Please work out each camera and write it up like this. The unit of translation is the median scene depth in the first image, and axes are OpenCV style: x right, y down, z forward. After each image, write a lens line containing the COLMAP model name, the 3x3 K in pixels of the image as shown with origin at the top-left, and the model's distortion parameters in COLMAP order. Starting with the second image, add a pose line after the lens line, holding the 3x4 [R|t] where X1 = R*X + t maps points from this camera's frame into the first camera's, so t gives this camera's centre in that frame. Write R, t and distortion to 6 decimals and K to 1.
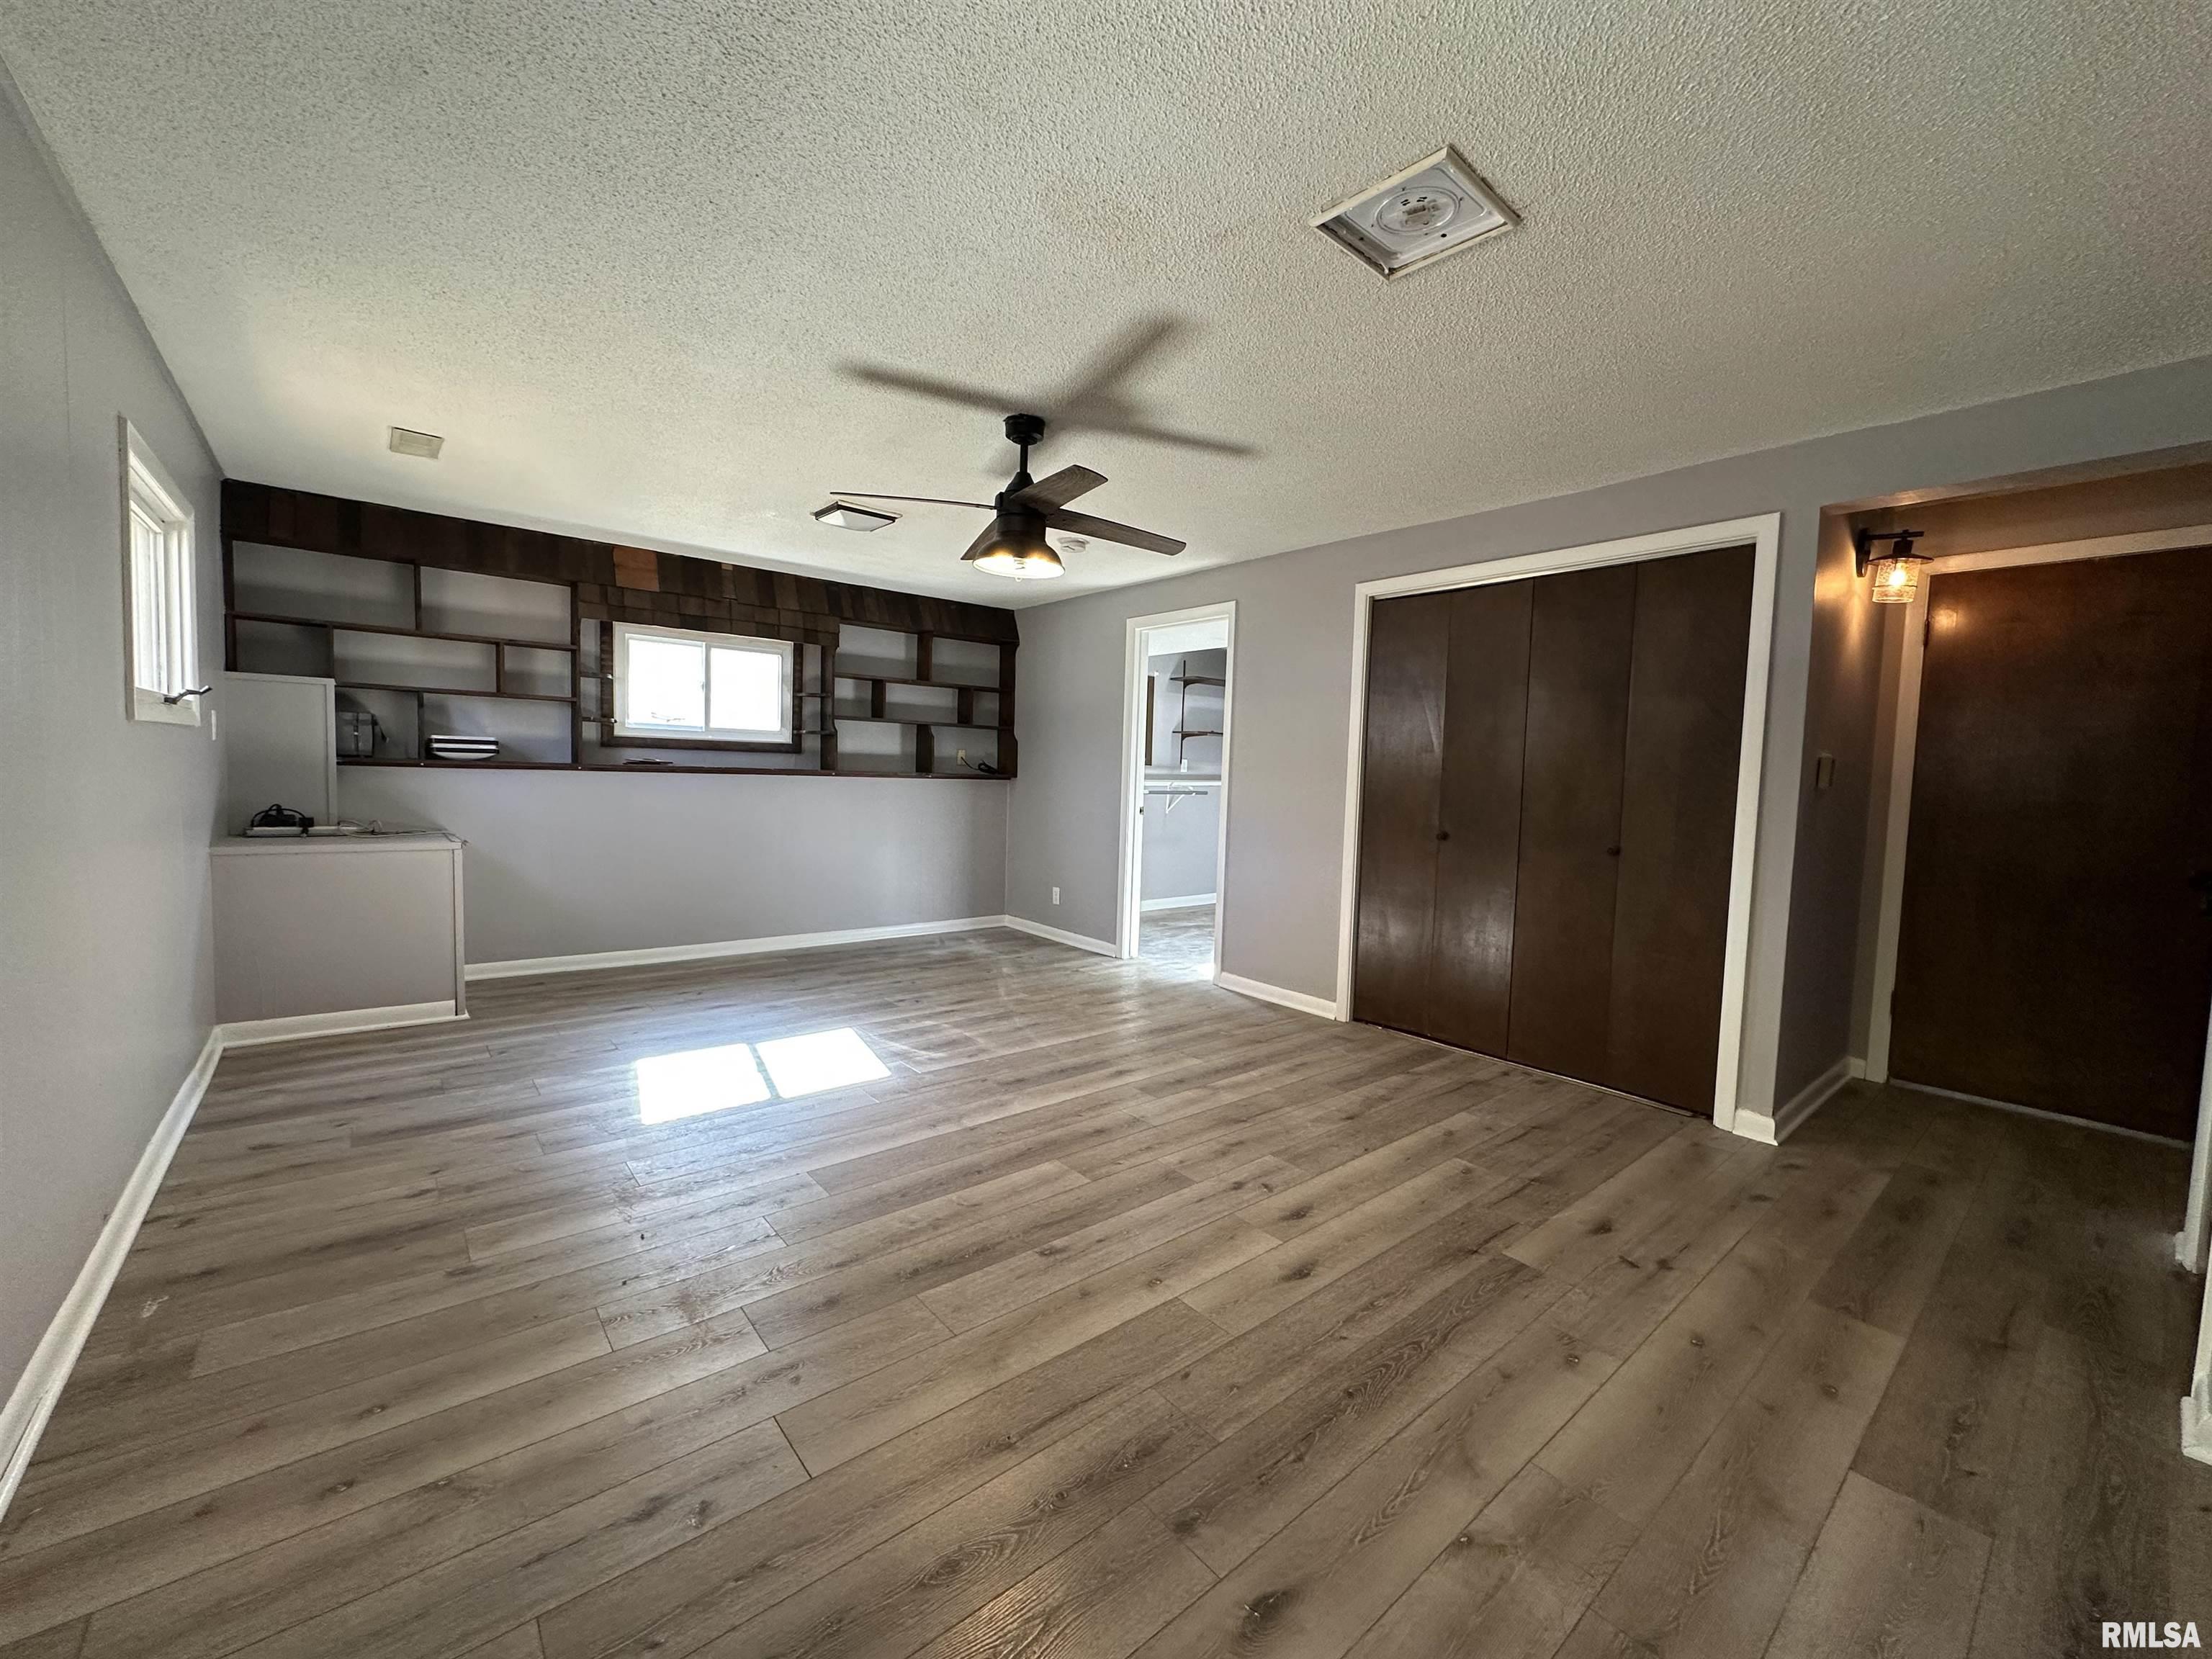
lens RADIAL K [[879.9, 0, 1103.4], [0, 879.9, 822.7], [0, 0, 1]] dist [-0.002897, 0.000522]
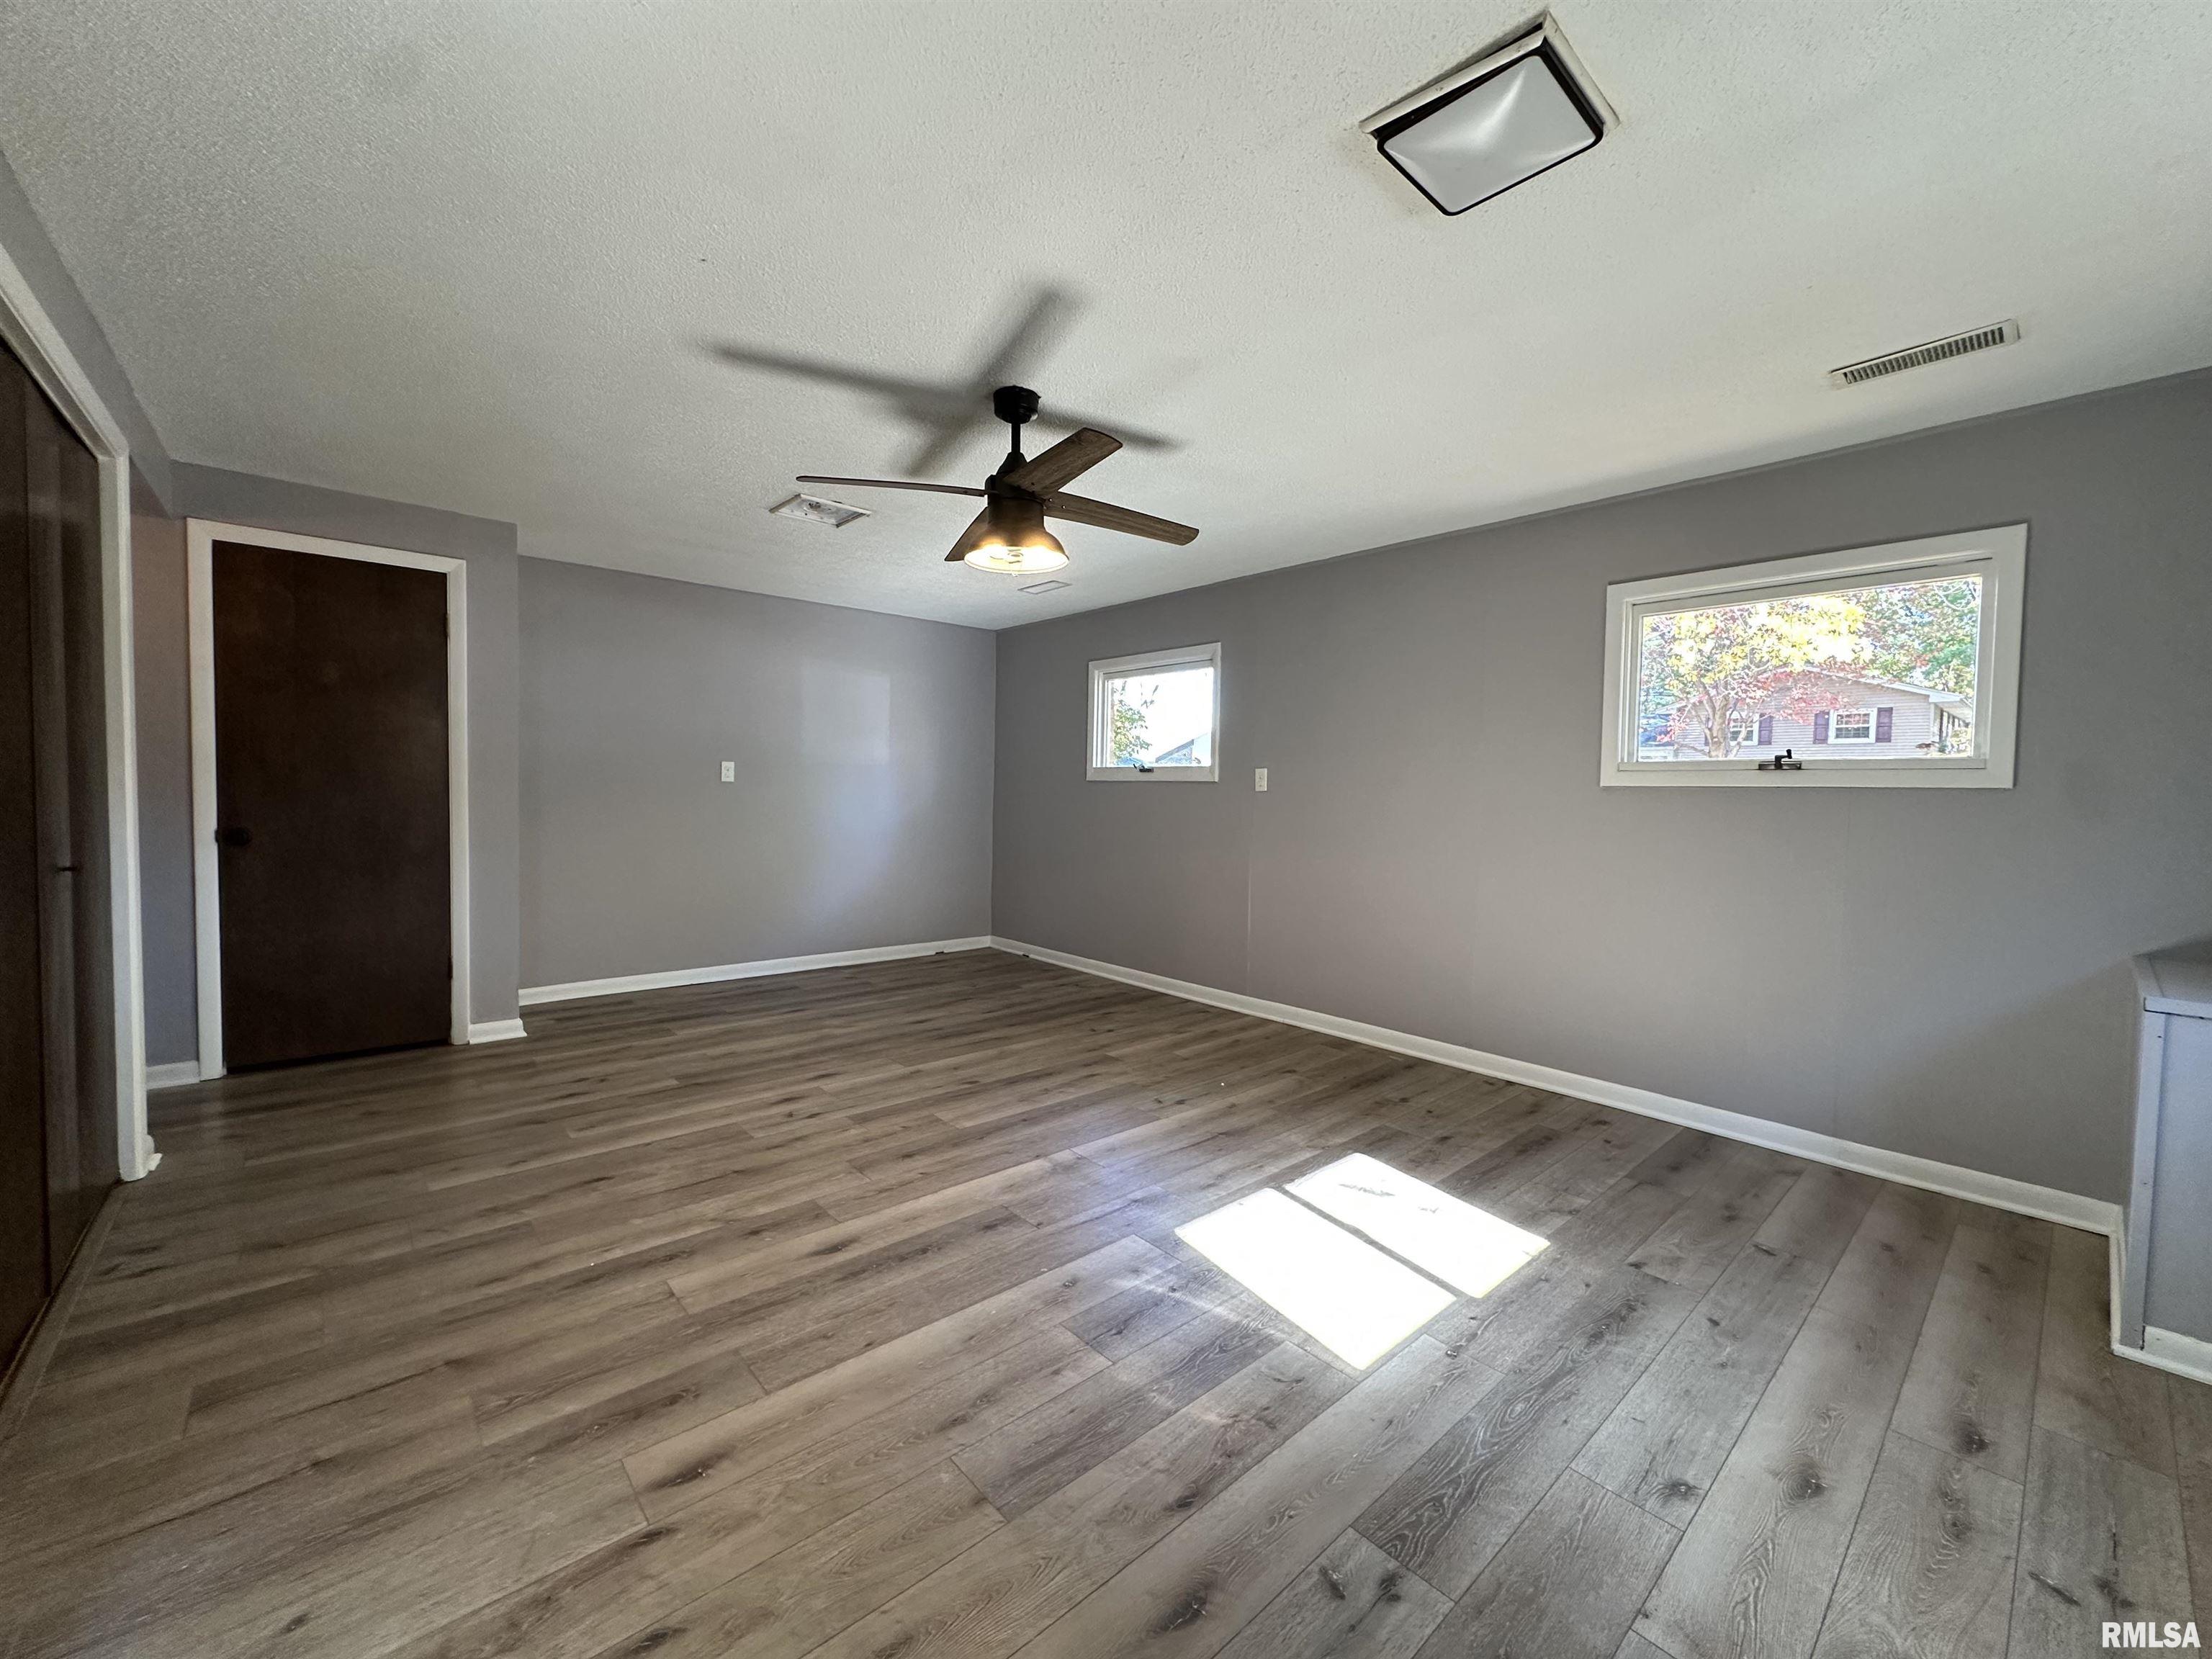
lens RADIAL K [[879.9, 0, 1103.8], [0, 879.9, 822.7], [0, 0, 1]] dist [-0.002897, 0.000522]
pose [[-0.998246, -0.049628, -0.032275, -0.167290], [-0.052524, 0.993984, 0.096113, -0.117362], [0.027311, 0.097640, -0.994847, 1.893265]]
